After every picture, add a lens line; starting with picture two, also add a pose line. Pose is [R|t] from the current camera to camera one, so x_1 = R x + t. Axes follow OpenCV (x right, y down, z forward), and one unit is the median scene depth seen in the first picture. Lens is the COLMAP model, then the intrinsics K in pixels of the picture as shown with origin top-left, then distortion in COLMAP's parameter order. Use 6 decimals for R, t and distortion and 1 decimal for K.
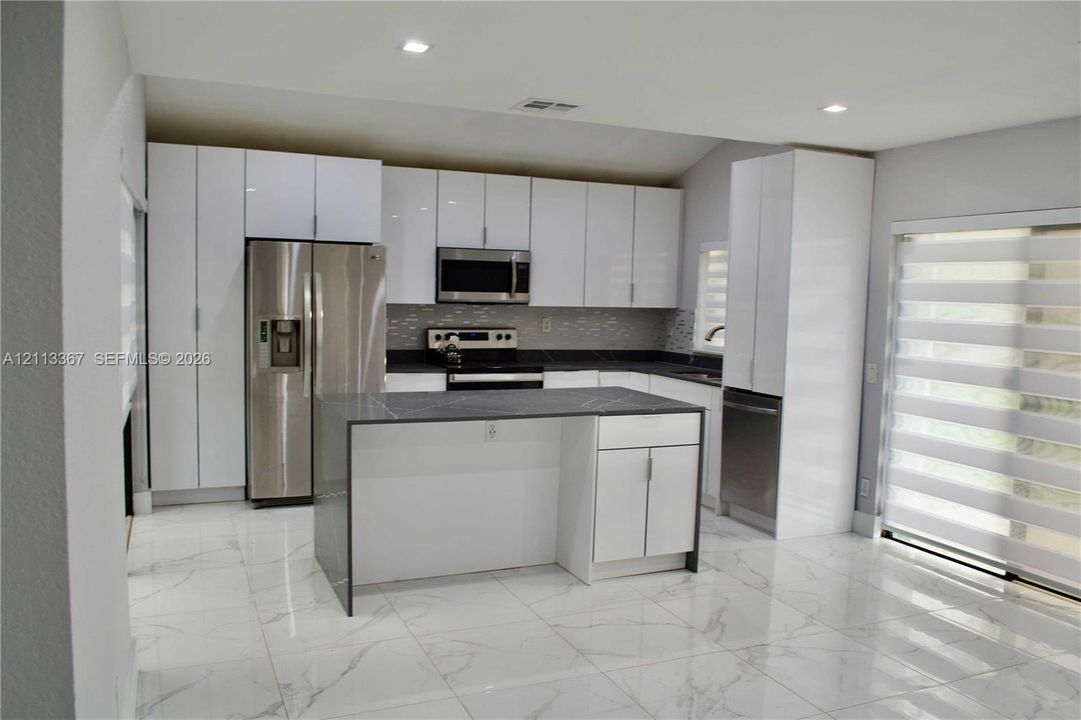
lens RADIAL K [[859.5, 0, 532.6], [0, 859.5, 364.3], [0, 0, 1]] dist [-0.083345, 0.003325]
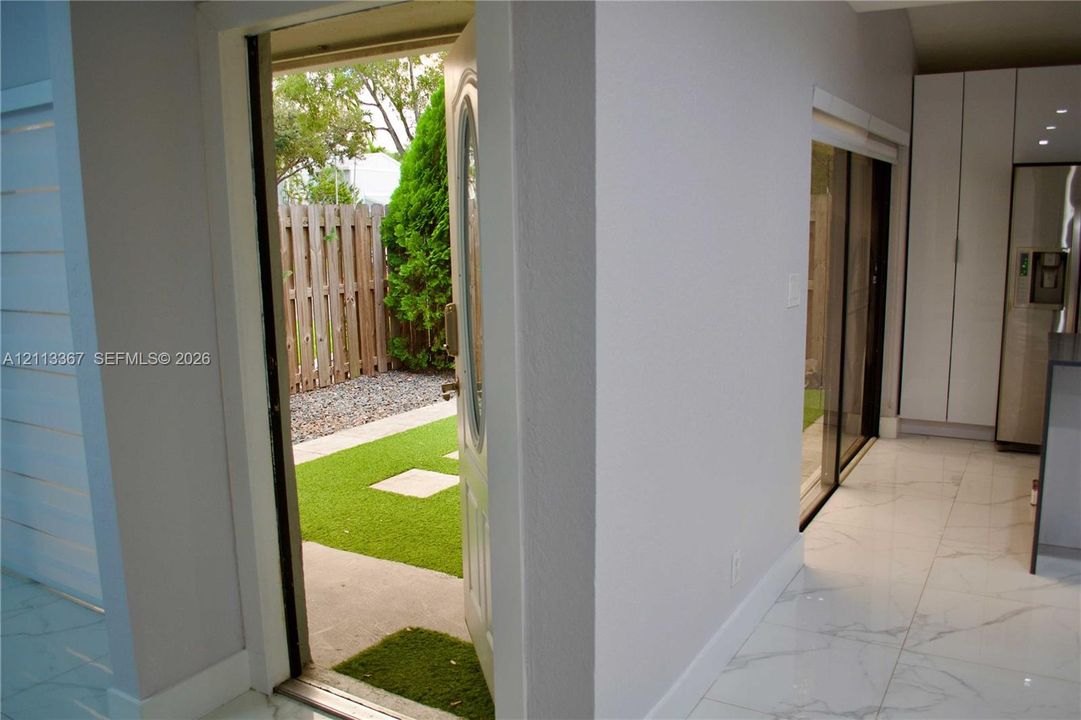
lens RADIAL K [[859.5, 0, 532.6], [0, 859.5, 364.3], [0, 0, 1]] dist [-0.083345, 0.003325]
pose [[0.587661, 0.097233, -0.803244, 0.111488], [-0.037421, 0.994957, 0.093063, 0.005433], [0.808242, -0.024631, 0.588336, 0.028170]]
